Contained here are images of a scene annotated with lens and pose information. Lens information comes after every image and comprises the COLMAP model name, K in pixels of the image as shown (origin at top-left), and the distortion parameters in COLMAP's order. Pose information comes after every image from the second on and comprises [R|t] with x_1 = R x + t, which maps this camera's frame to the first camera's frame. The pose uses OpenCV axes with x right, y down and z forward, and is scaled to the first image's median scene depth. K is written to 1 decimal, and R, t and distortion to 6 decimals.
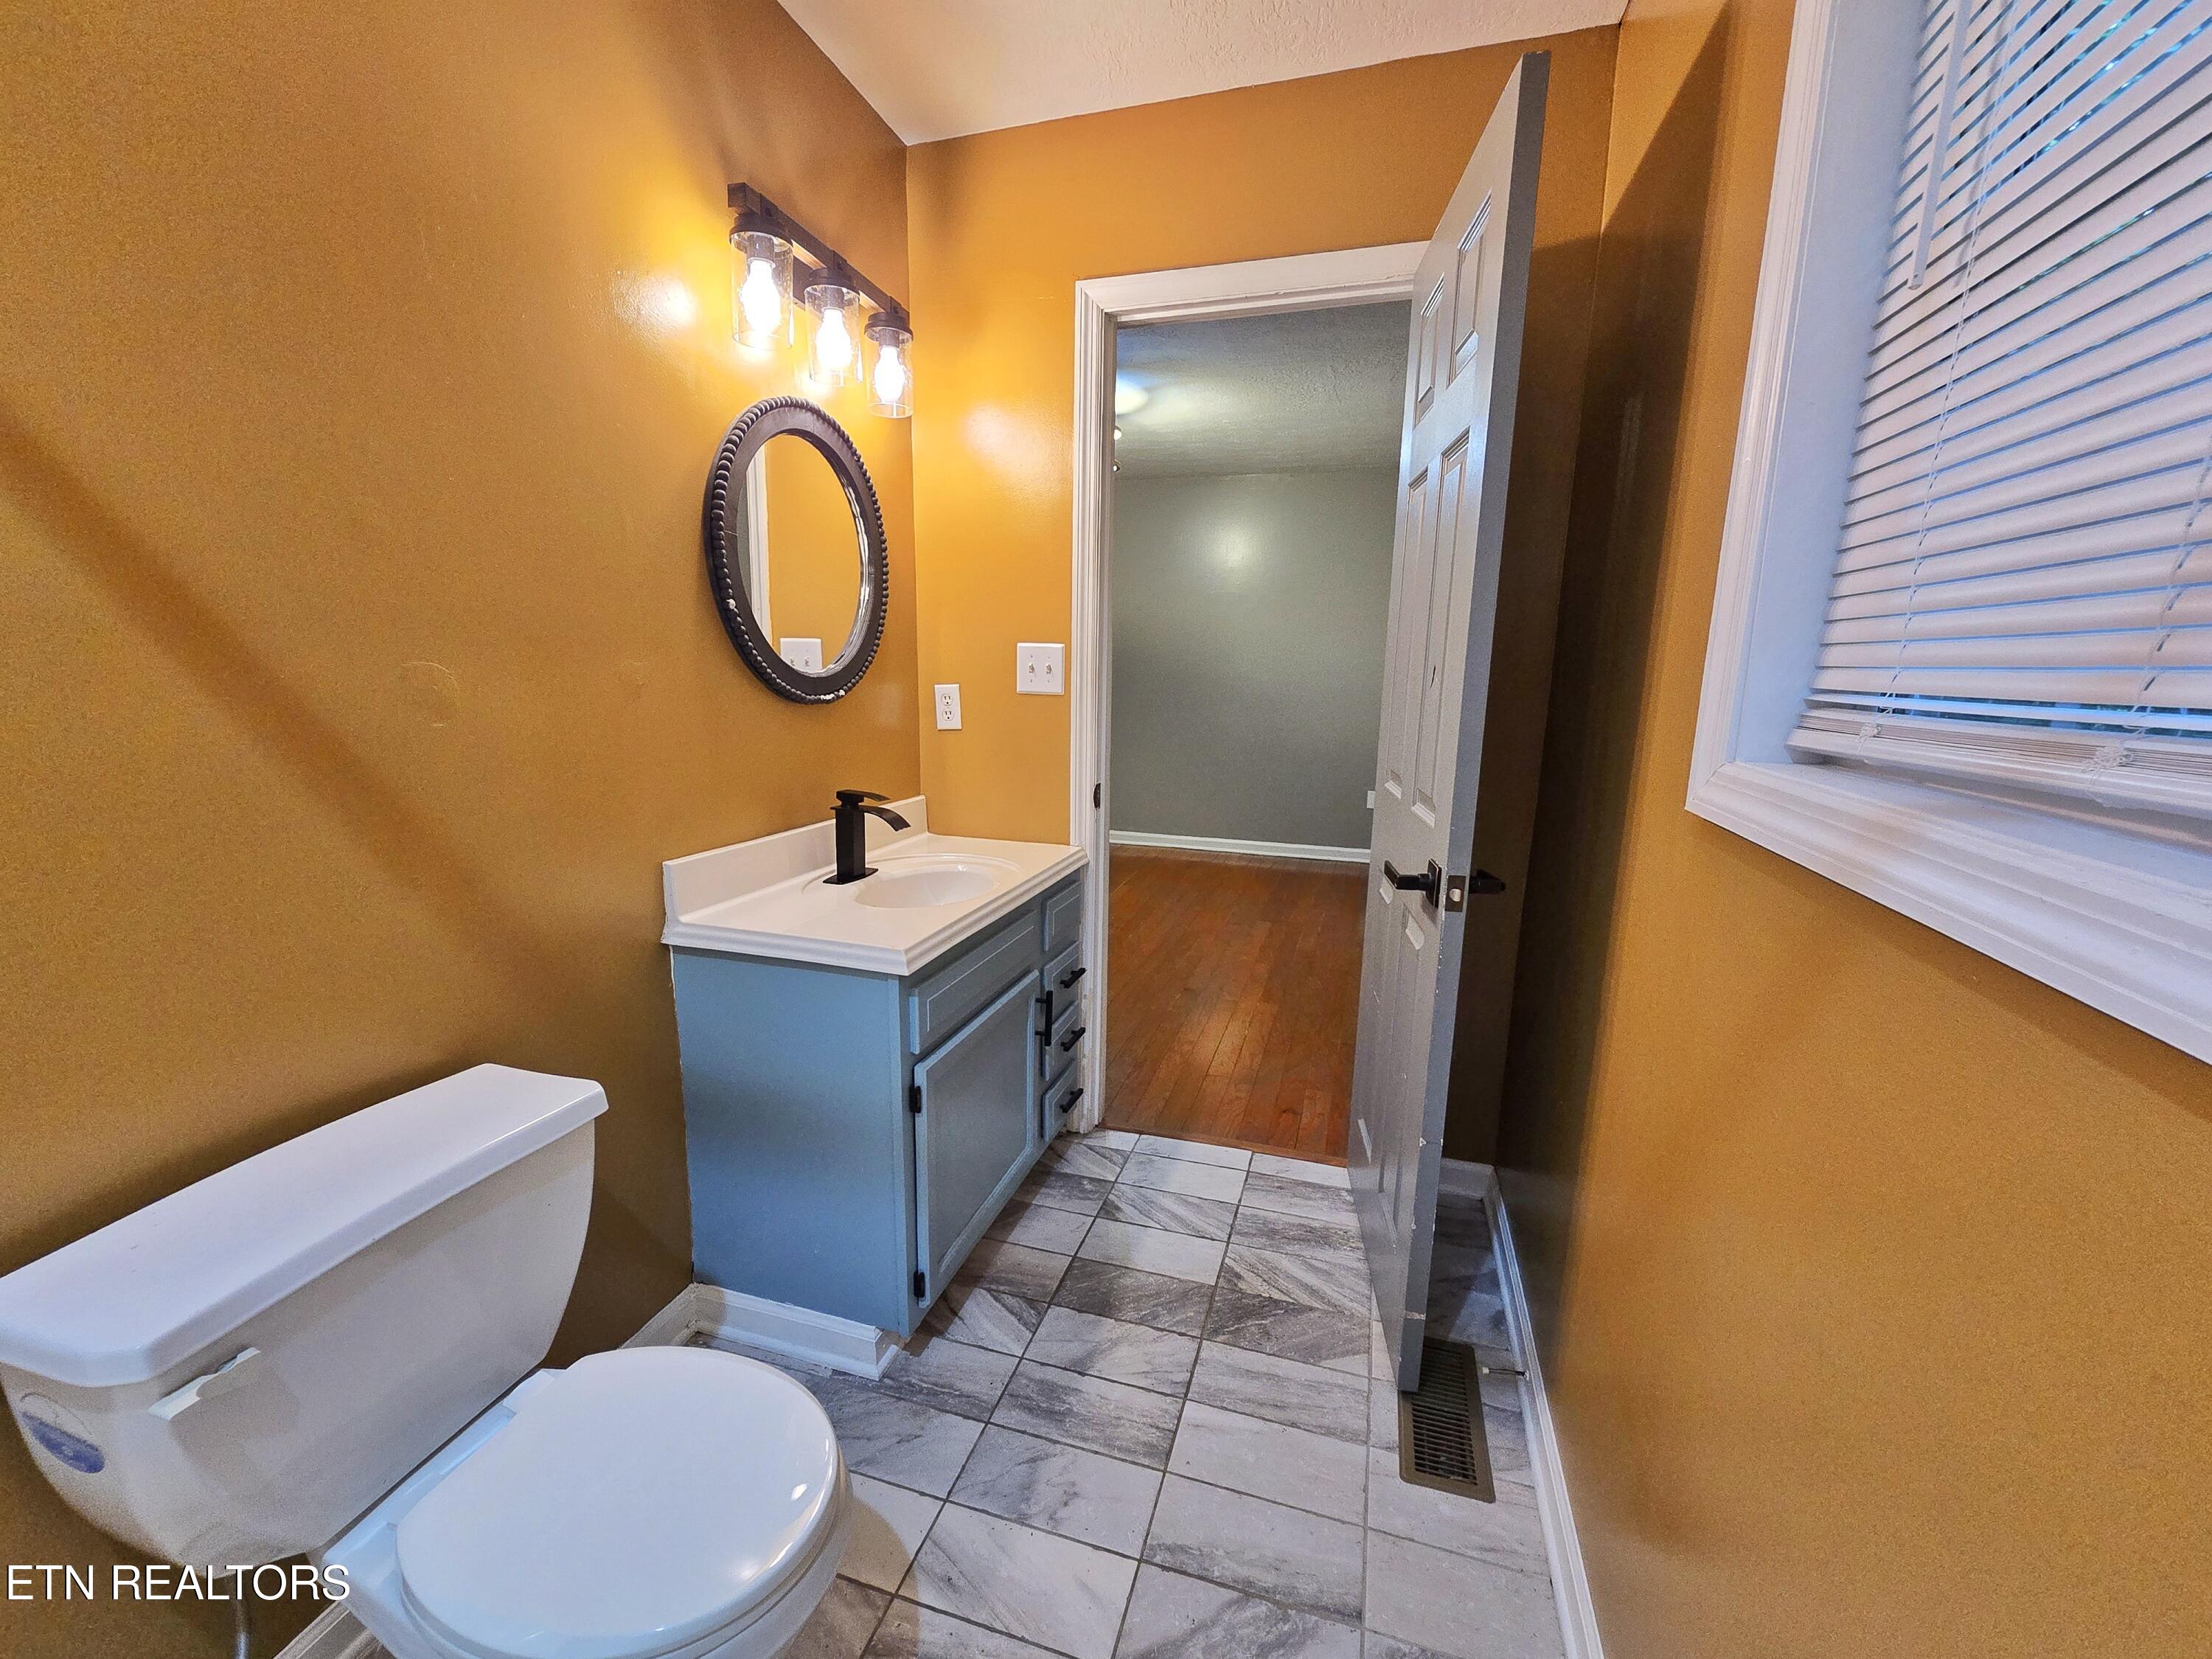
lens RADIAL K [[895.2, 0, 1106.0], [0, 895.2, 829.5], [0, 0, 1]] dist [0.001504, 0.000231]
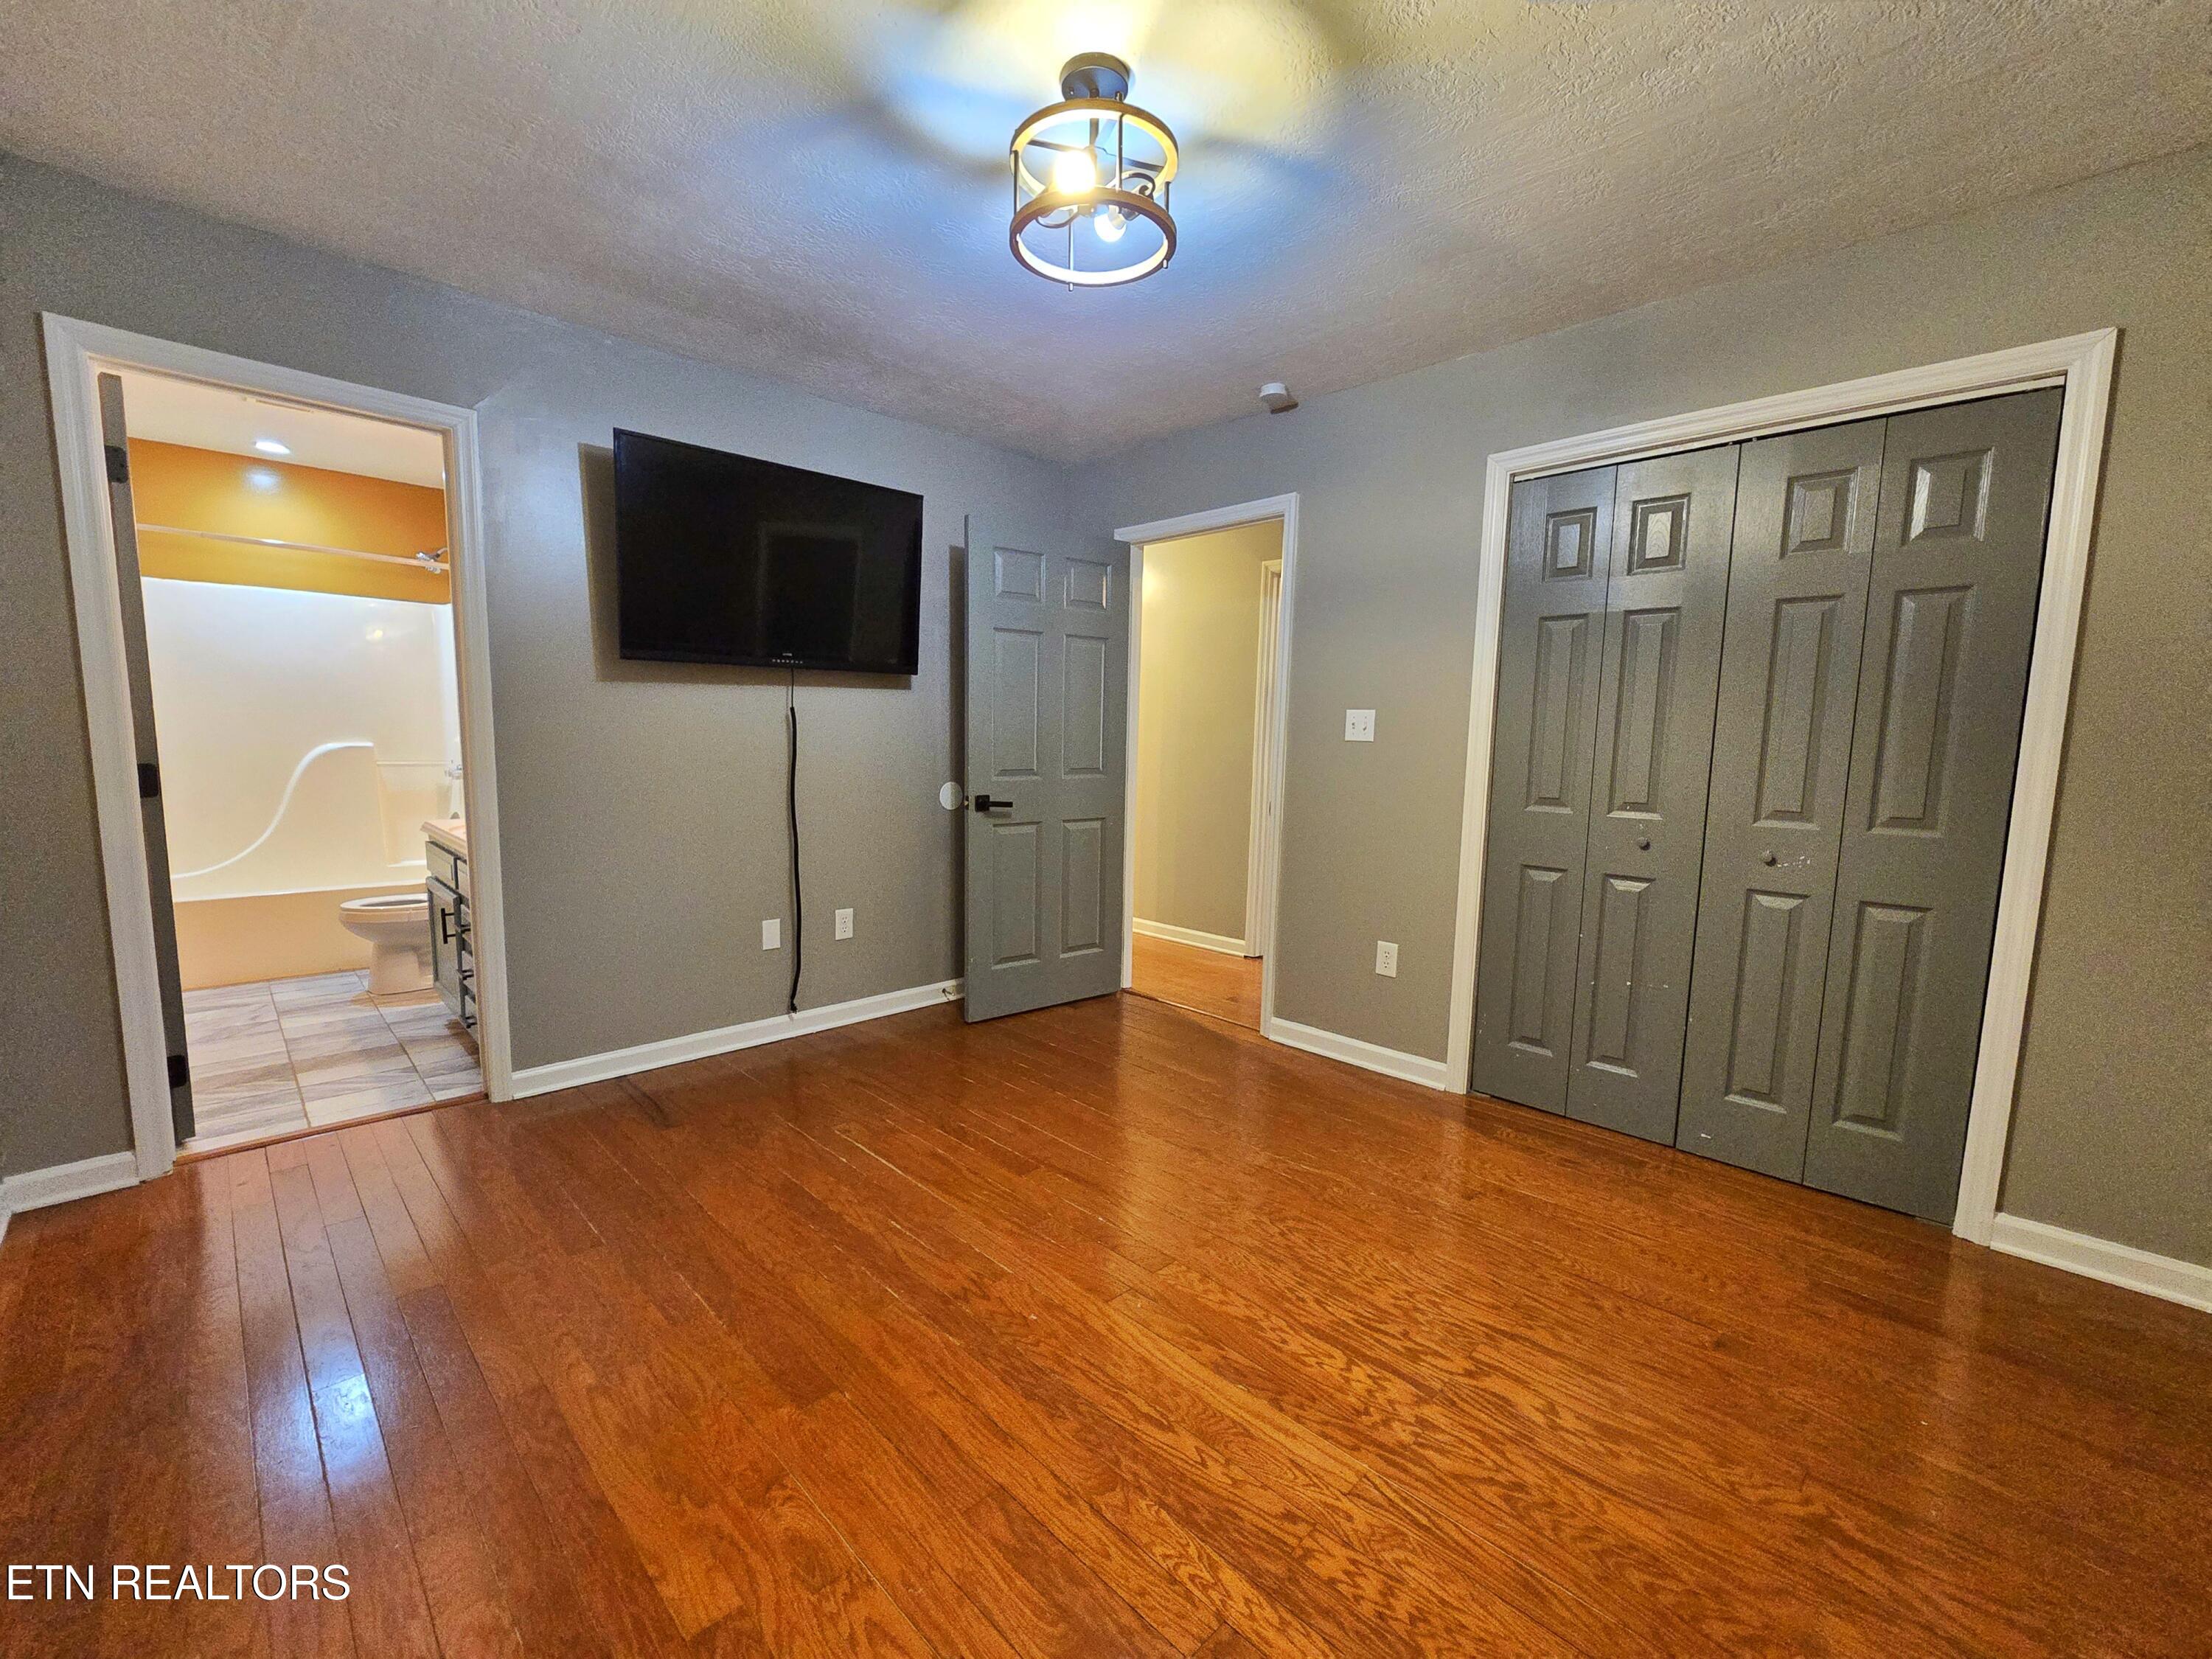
lens RADIAL K [[875.9, 0, 1008.1], [0, 875.9, 840.0], [0, 0, 1]] dist [0.001221, 0.000180]
pose [[-0.508027, 0.079002, -0.857711, 0.889596], [-0.170922, 0.966736, 0.190282, -0.462572], [0.844212, 0.243270, -0.477624, 3.097815]]
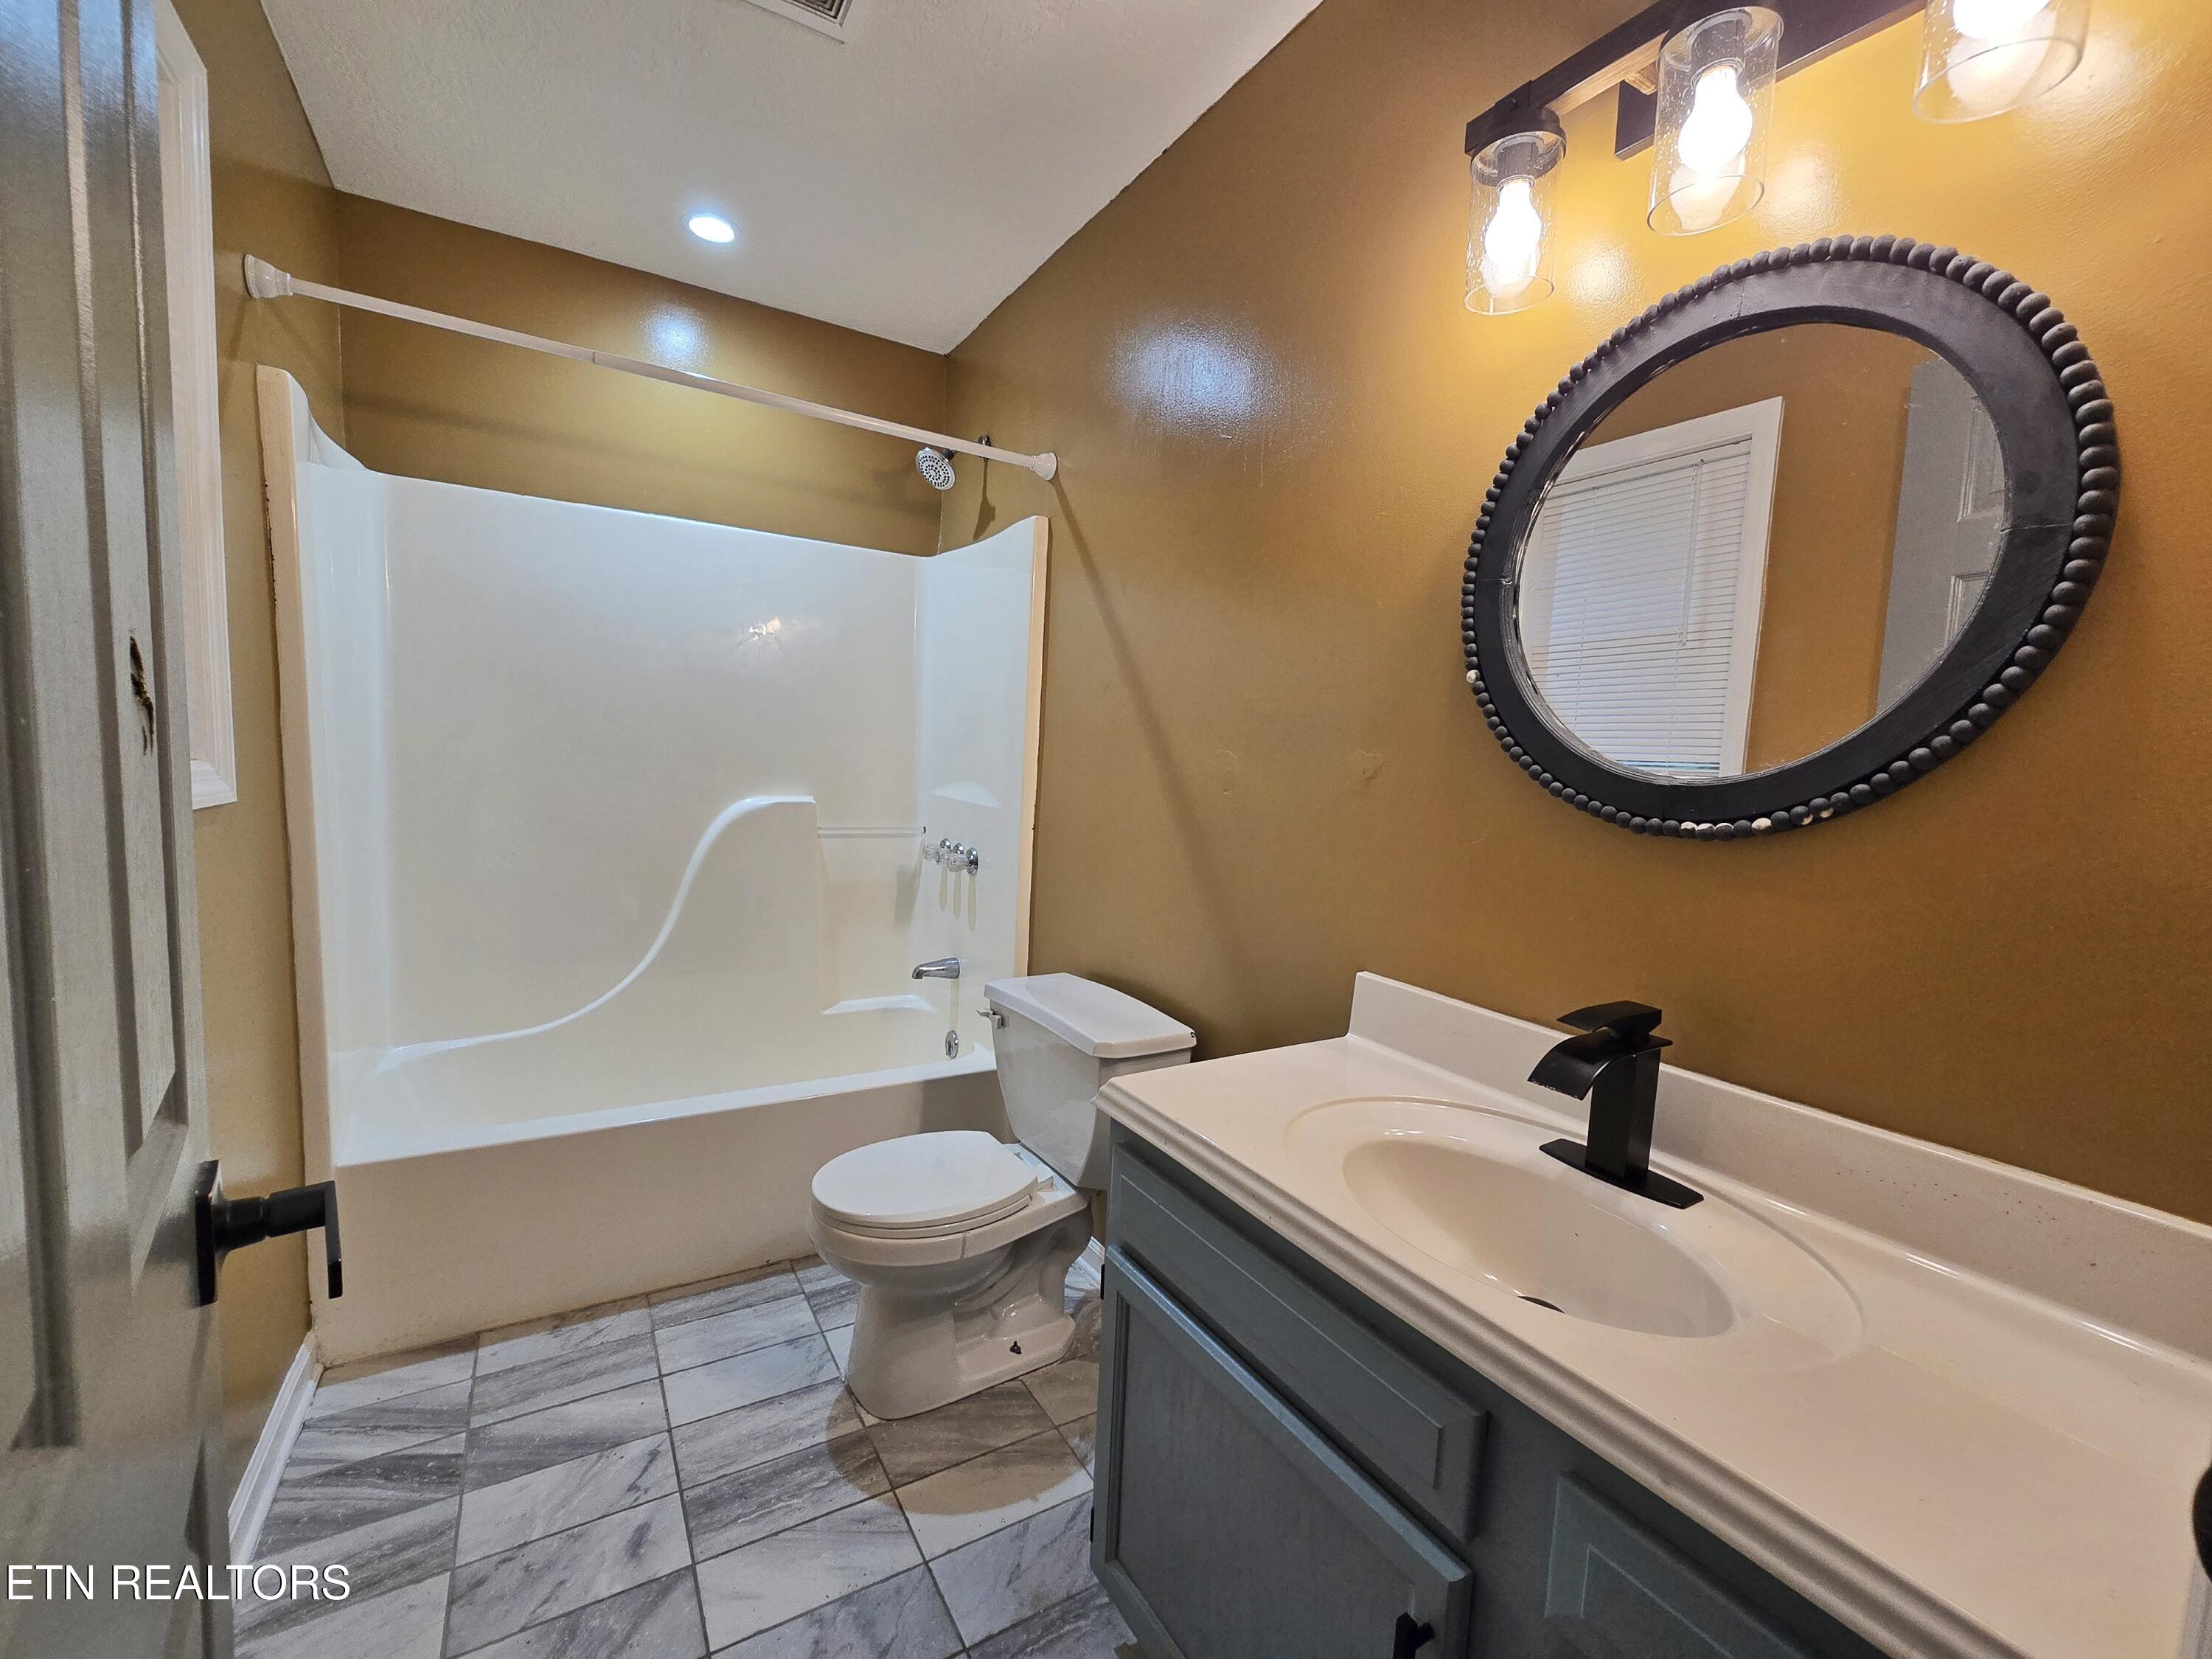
lens RADIAL K [[917.8, 0, 1098.1], [0, 917.8, 843.4], [0, 0, 1]] dist [-0.000386, 0.000176]
pose [[-0.667066, 0.028000, -0.744472, 0.366363], [-0.185560, 0.961556, 0.202431, -0.221933], [0.721519, 0.273179, -0.636226, 1.335238]]
